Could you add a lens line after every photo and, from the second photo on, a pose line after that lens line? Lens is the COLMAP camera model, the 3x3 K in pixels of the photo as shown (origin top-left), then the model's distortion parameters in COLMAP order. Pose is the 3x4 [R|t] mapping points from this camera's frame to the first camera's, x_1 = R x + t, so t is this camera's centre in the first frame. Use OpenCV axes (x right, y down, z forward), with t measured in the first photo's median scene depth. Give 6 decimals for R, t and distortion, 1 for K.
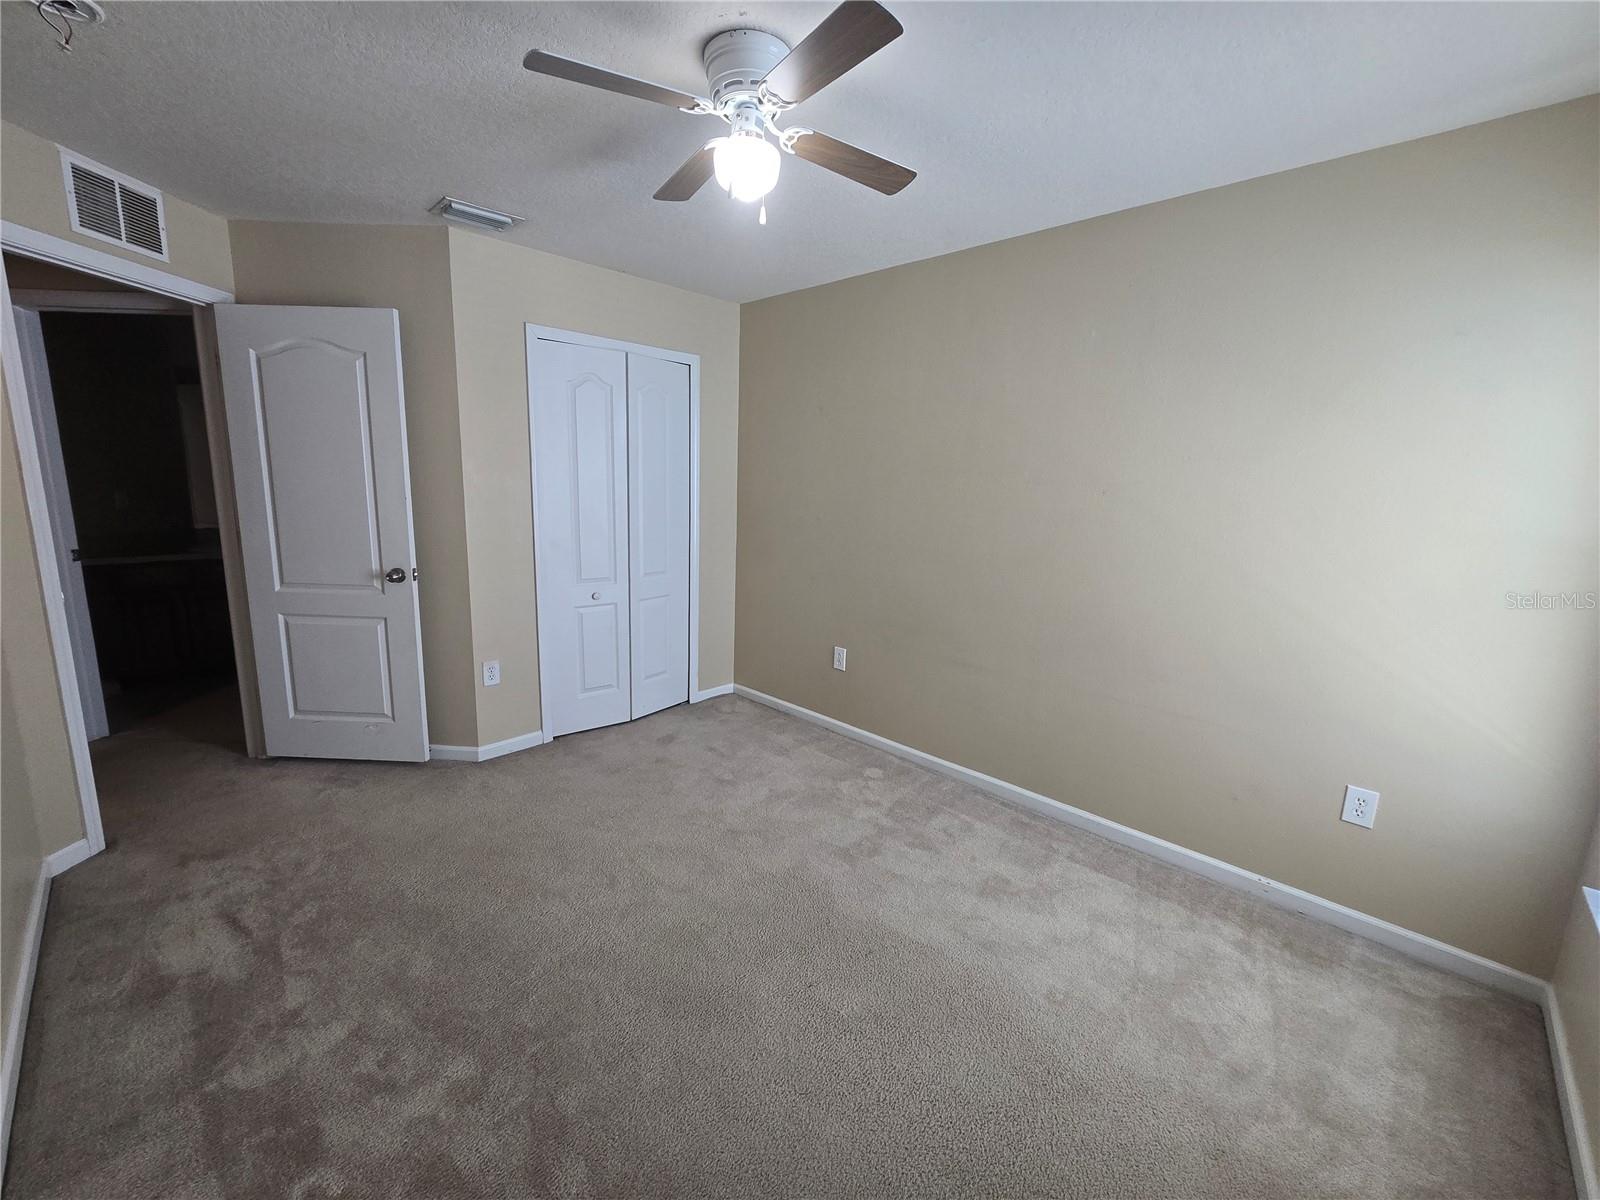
lens RADIAL K [[652.6, 0, 791.5], [0, 652.6, 597.2], [0, 0, 1]] dist [-0.001846, 0.000364]
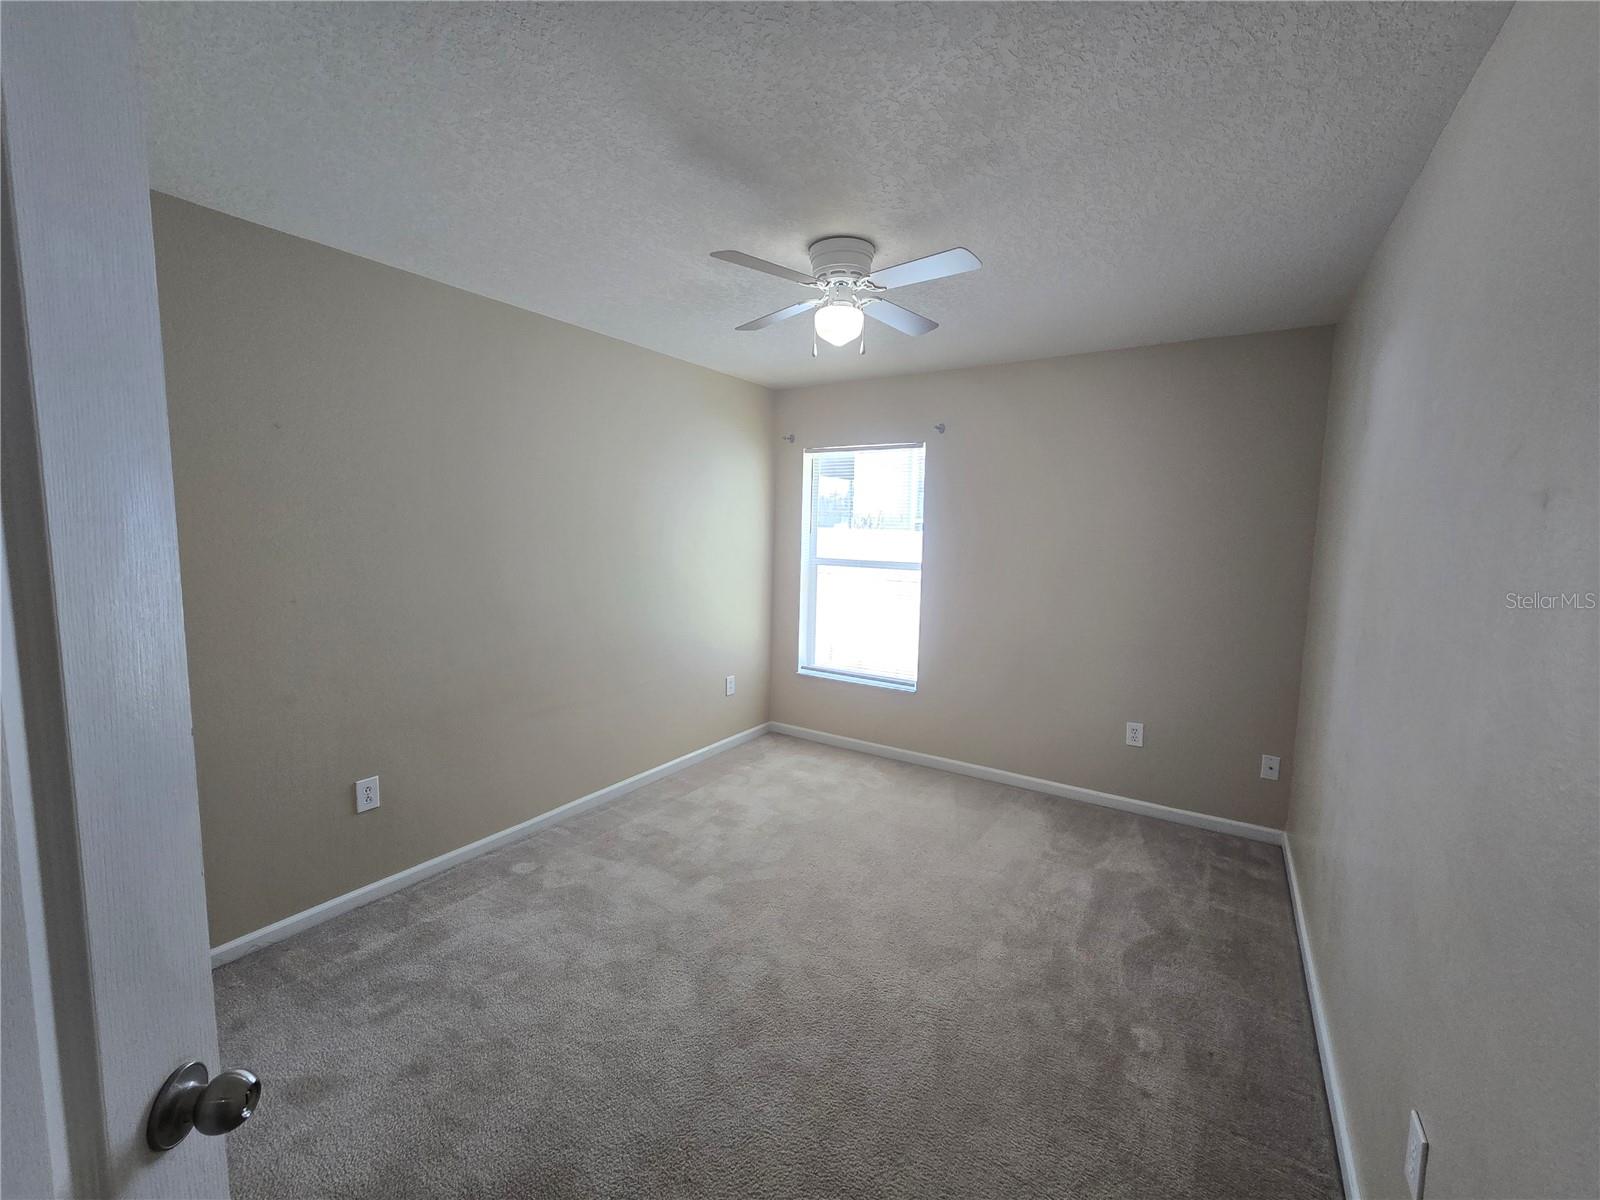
lens RADIAL K [[652.6, 0, 794.0], [0, 652.6, 604.1], [0, 0, 1]] dist [-0.001846, 0.000364]
pose [[-0.195556, -0.148288, 0.969417, -0.856951], [0.155579, 0.971293, 0.179959, -0.203222], [-0.968273, 0.186013, -0.166872, 0.845207]]
